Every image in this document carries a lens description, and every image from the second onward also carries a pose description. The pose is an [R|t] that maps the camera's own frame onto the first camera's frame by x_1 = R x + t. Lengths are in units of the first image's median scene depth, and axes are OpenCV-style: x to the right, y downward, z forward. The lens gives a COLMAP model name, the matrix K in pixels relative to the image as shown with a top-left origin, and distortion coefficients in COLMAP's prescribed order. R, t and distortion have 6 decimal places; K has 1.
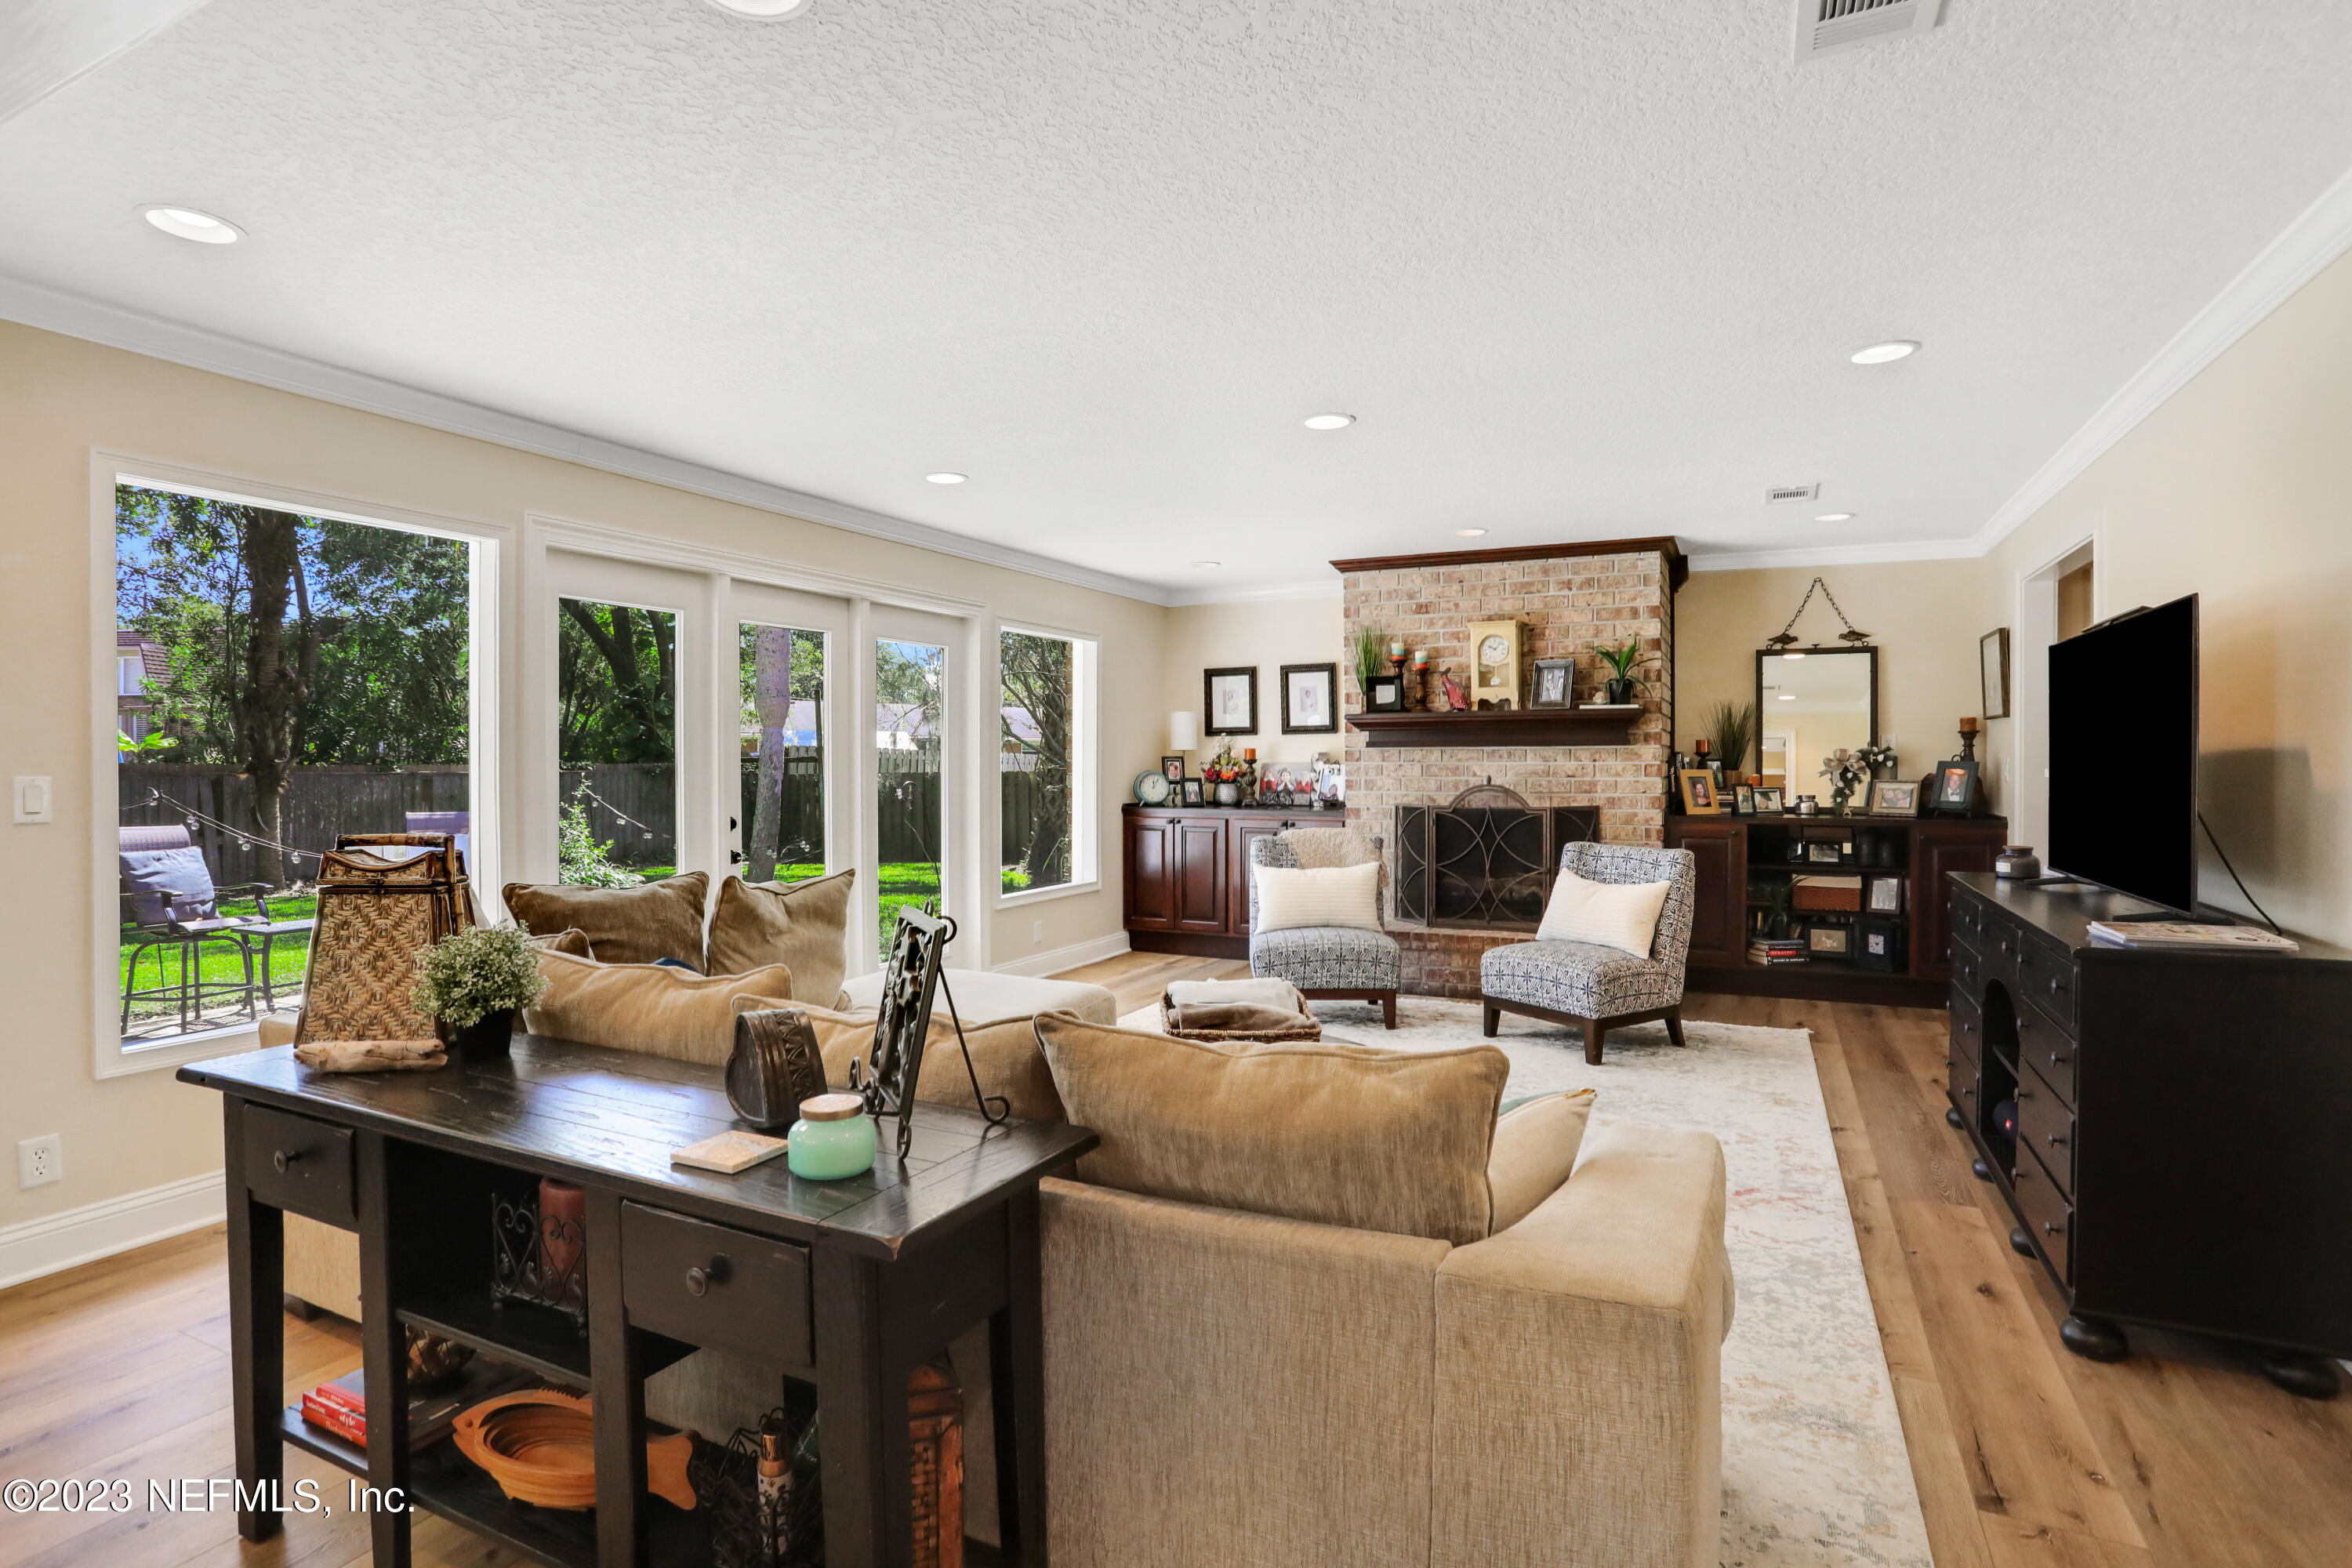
lens RADIAL K [[1151.7, 0, 1194.7], [0, 1151.7, 783.7], [0, 0, 1]] dist [-0.030060, 0.005550]
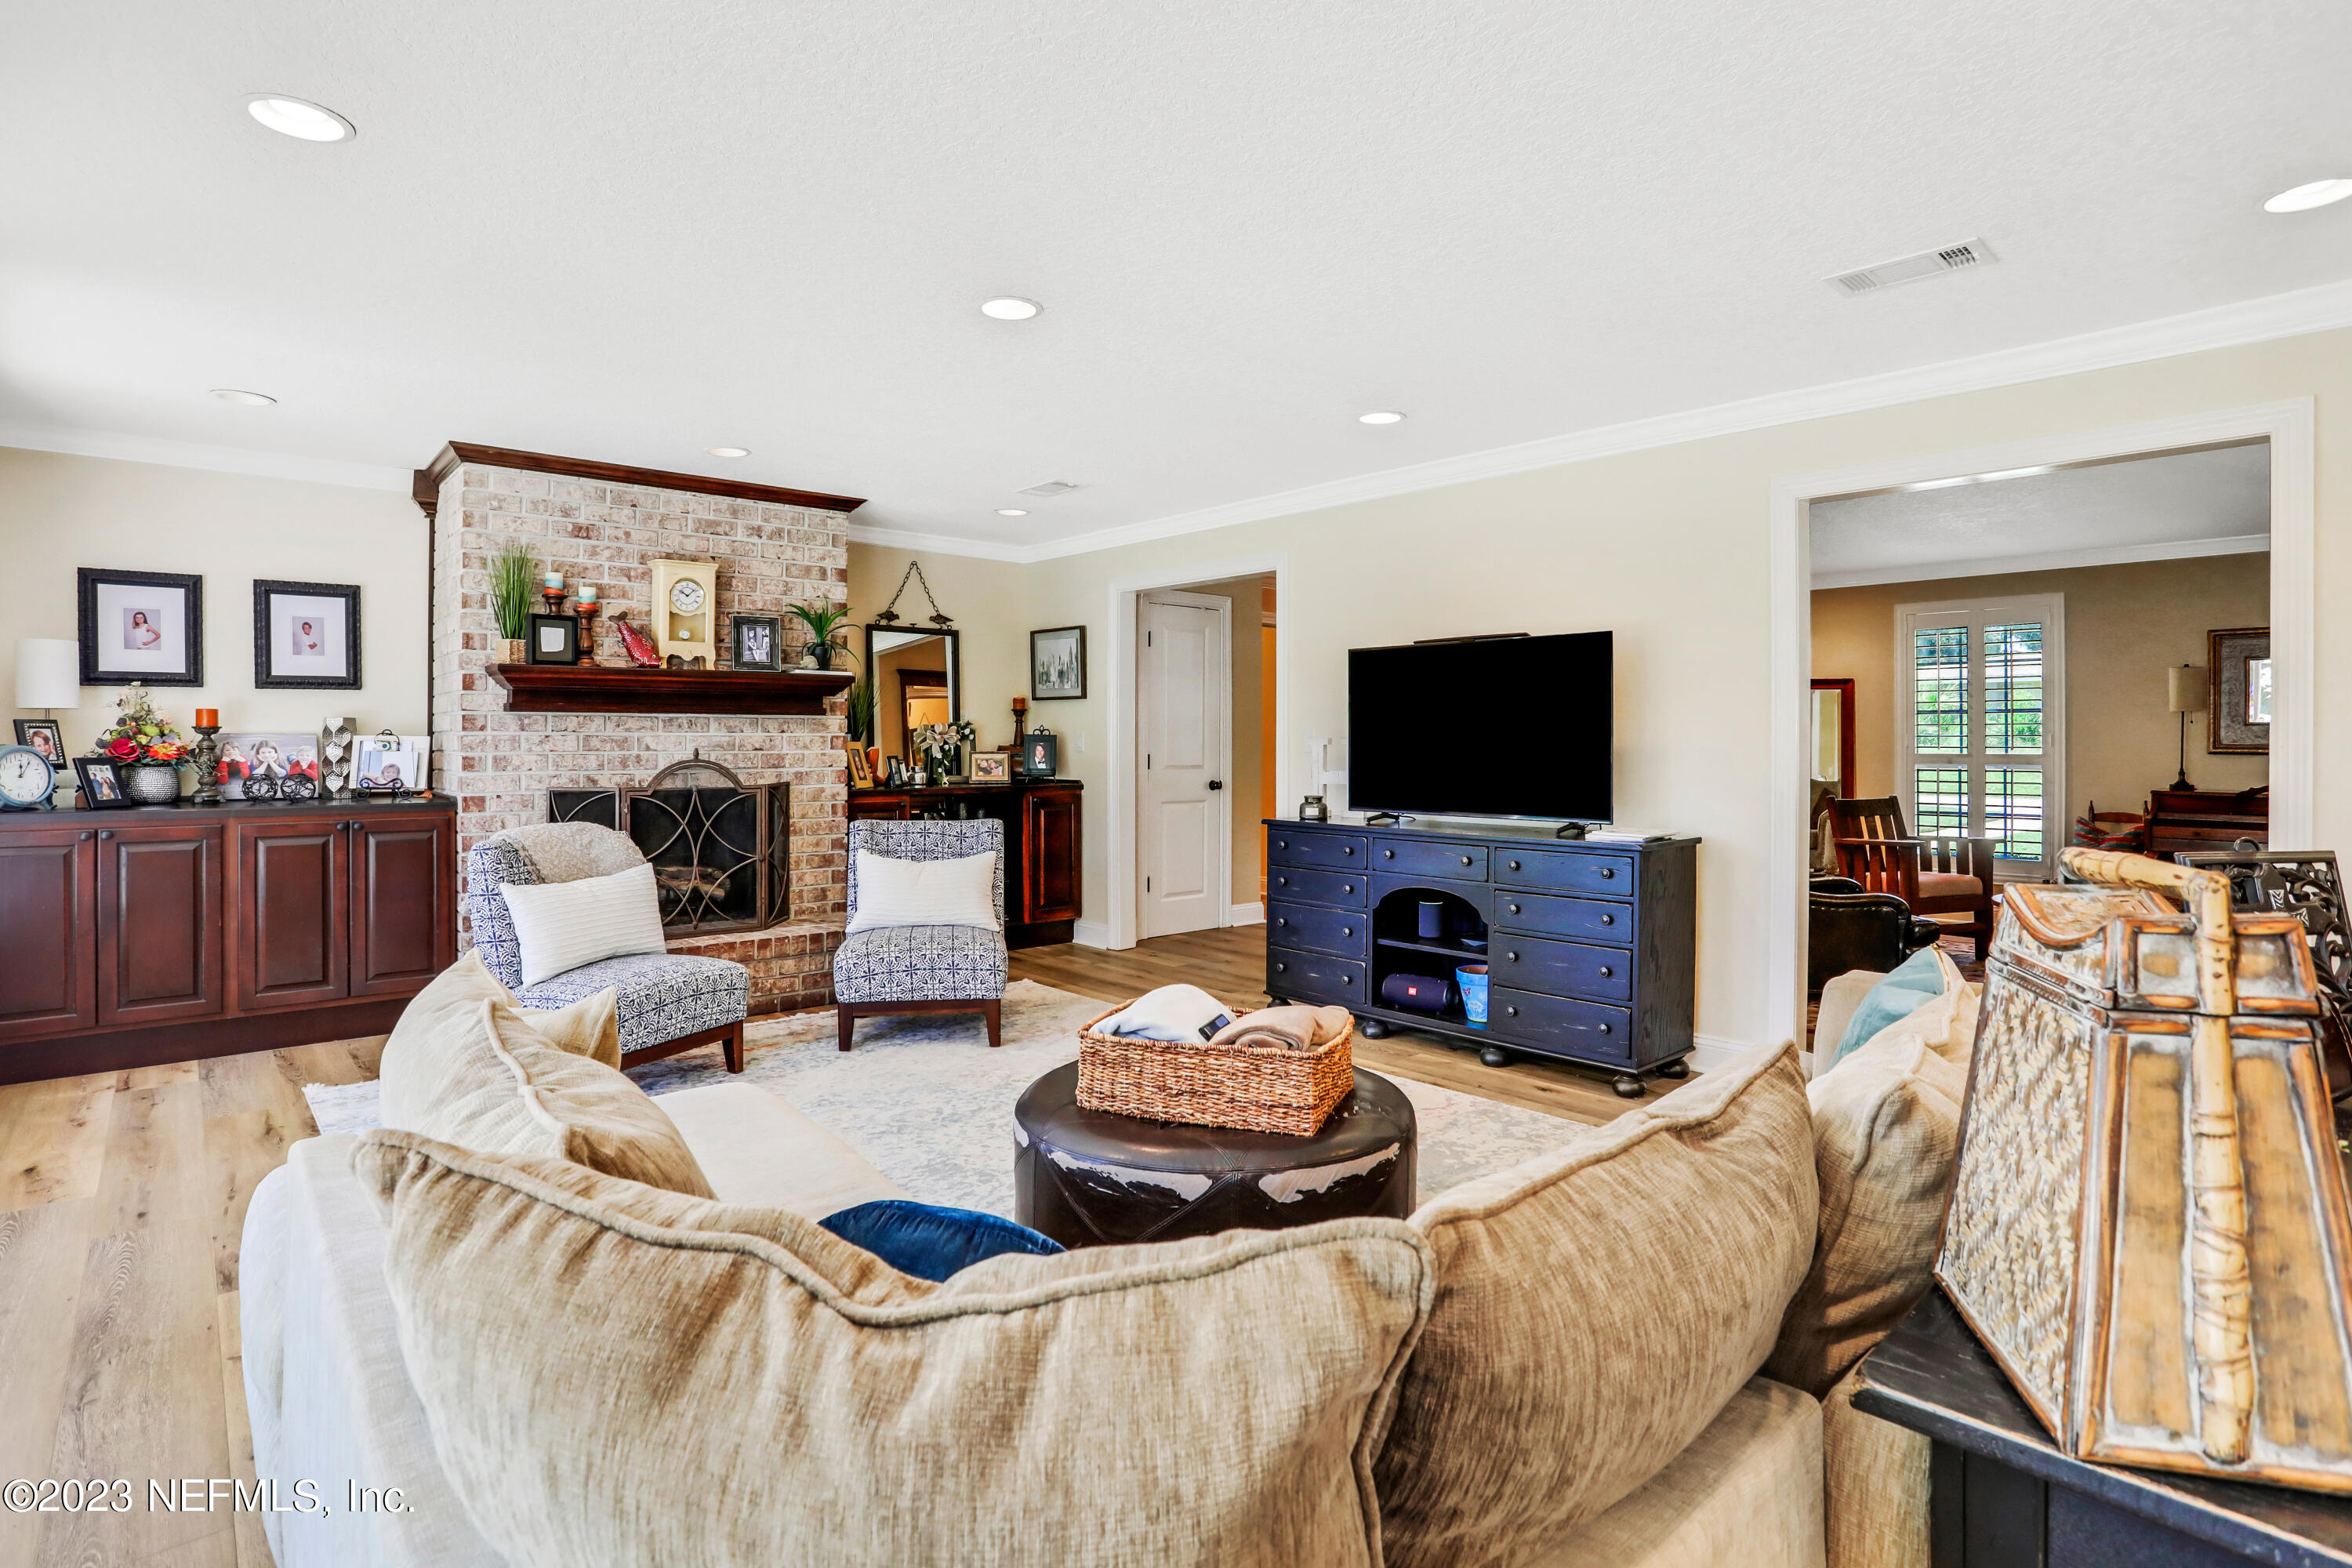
lens RADIAL K [[1204.5, 0, 1169.0], [0, 1204.5, 744.8], [0, 0, 1]] dist [-0.033487, 0.005250]
pose [[0.407134, -0.000884, 0.913368, -0.380273], [0.016783, 0.999838, -0.006513, 0.001305], [-0.913214, 0.017981, 0.407083, 0.335388]]
